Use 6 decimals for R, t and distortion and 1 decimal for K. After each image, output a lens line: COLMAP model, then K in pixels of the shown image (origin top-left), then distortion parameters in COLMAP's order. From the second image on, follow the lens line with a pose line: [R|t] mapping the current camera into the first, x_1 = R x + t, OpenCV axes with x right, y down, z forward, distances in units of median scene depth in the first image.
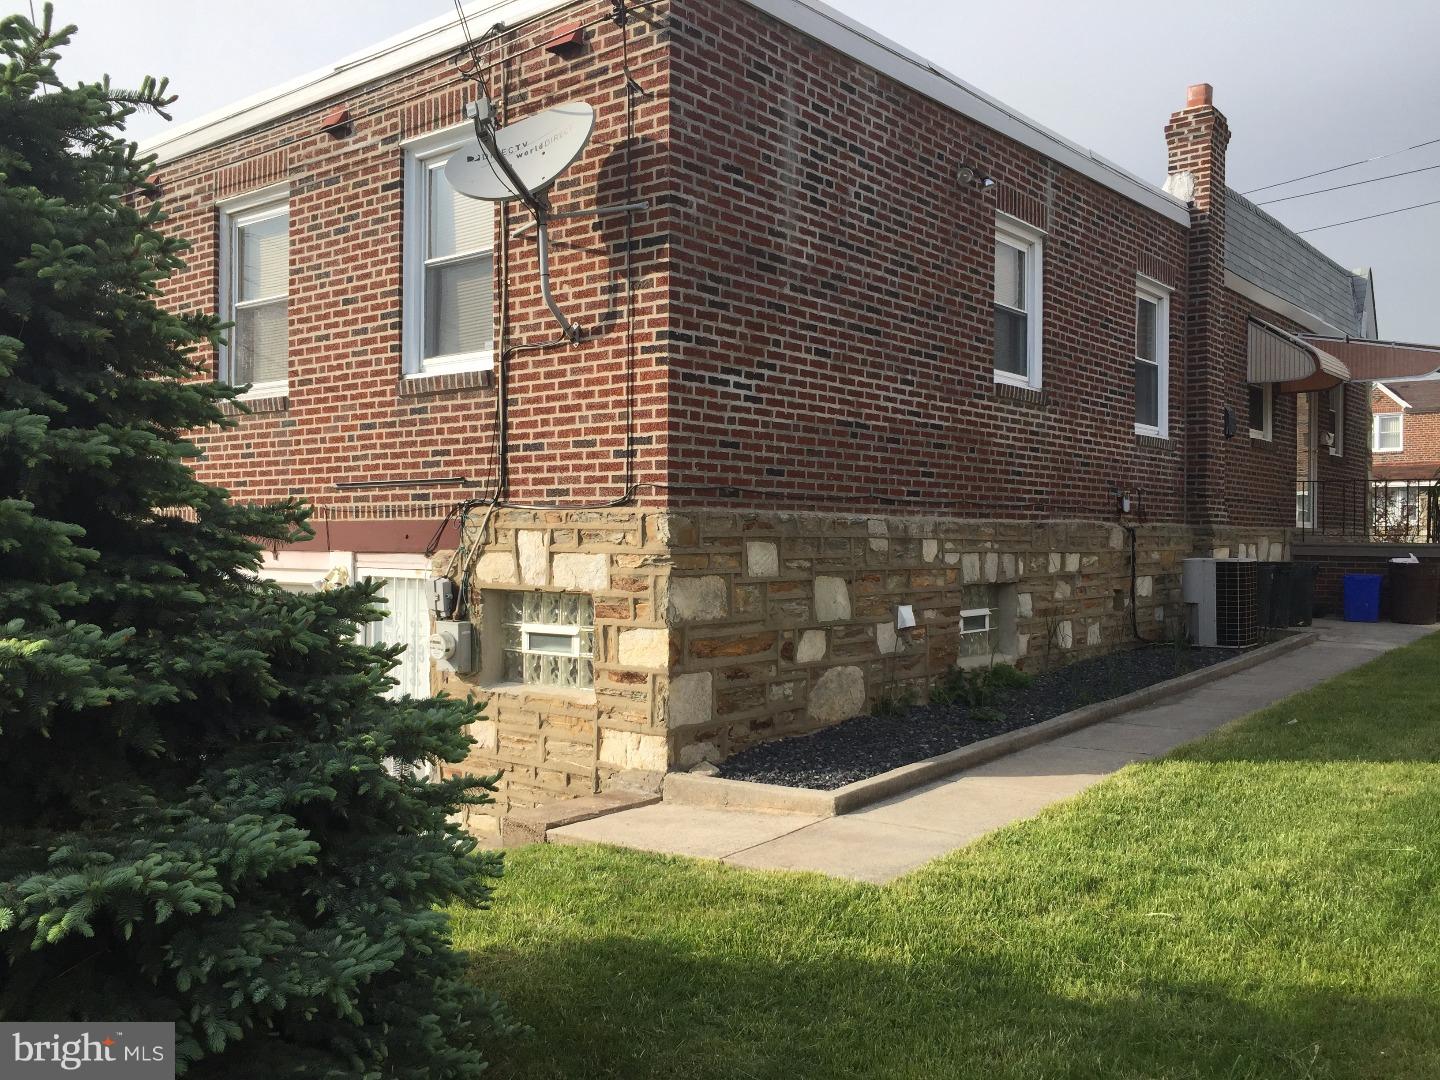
lens RADIAL K [[1190.7, 0, 720.0], [0, 1190.7, 540.0], [0, 0, 1]] dist [0.092117, -0.002861]
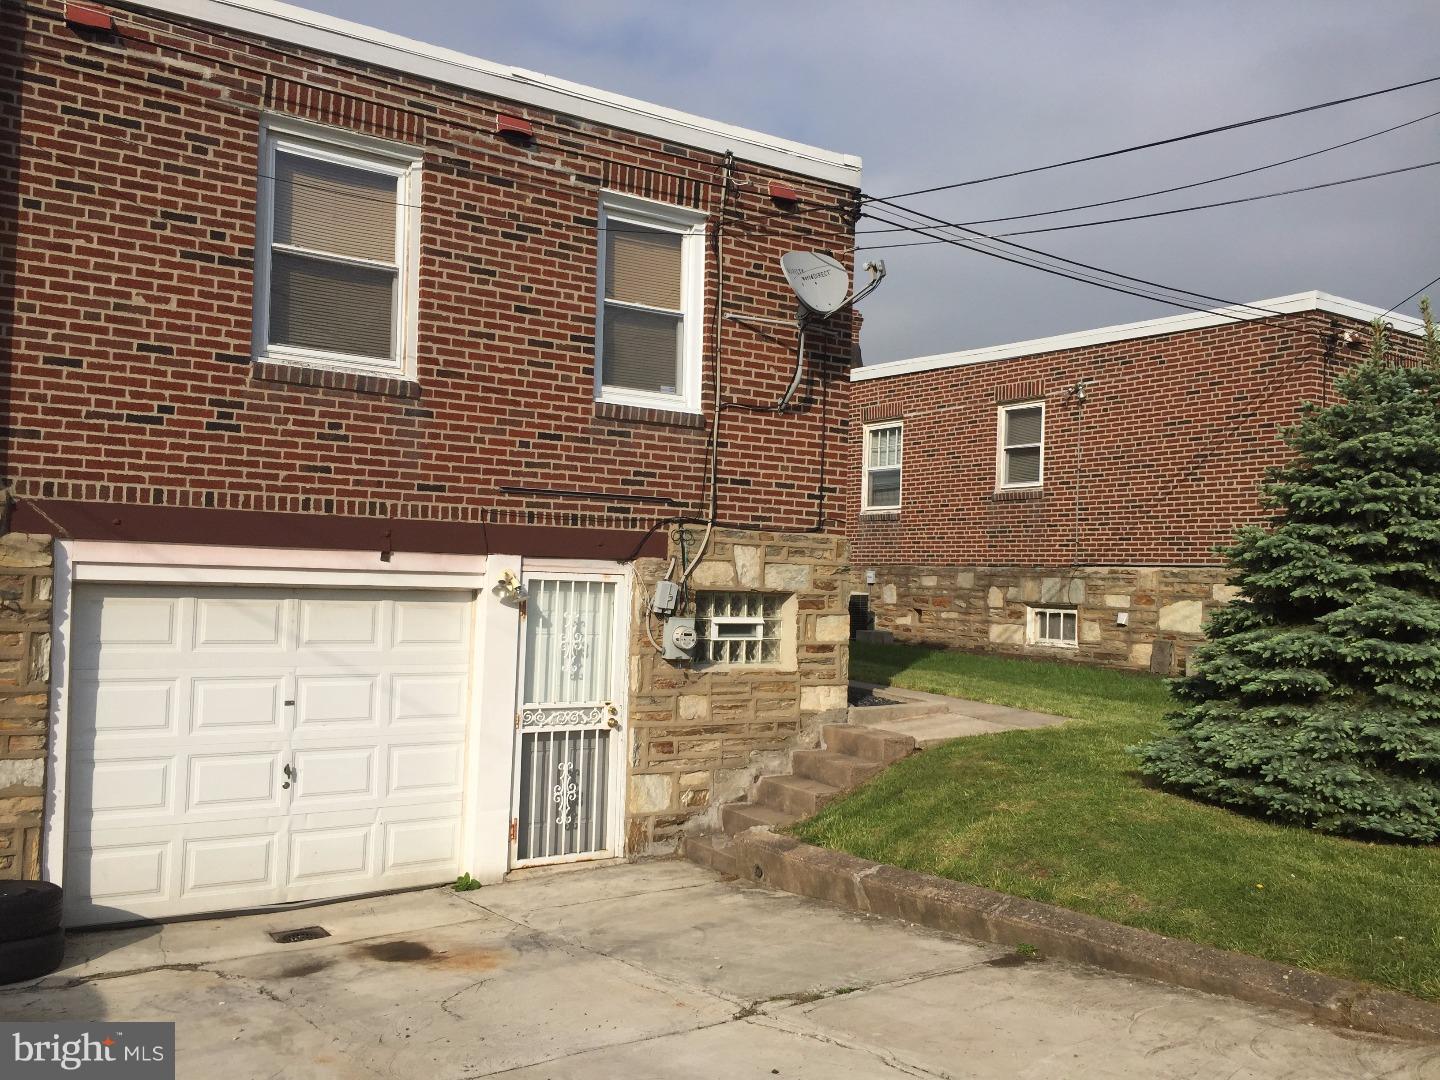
lens RADIAL K [[1190.7, 0, 720.0], [0, 1190.7, 540.0], [0, 0, 1]] dist [0.092117, -0.002861]
pose [[0.323567, 0.029325, 0.945751, -1.392951], [-0.034435, 0.999222, -0.019202, 0.011801], [-0.945578, -0.026354, 0.324325, 0.588967]]
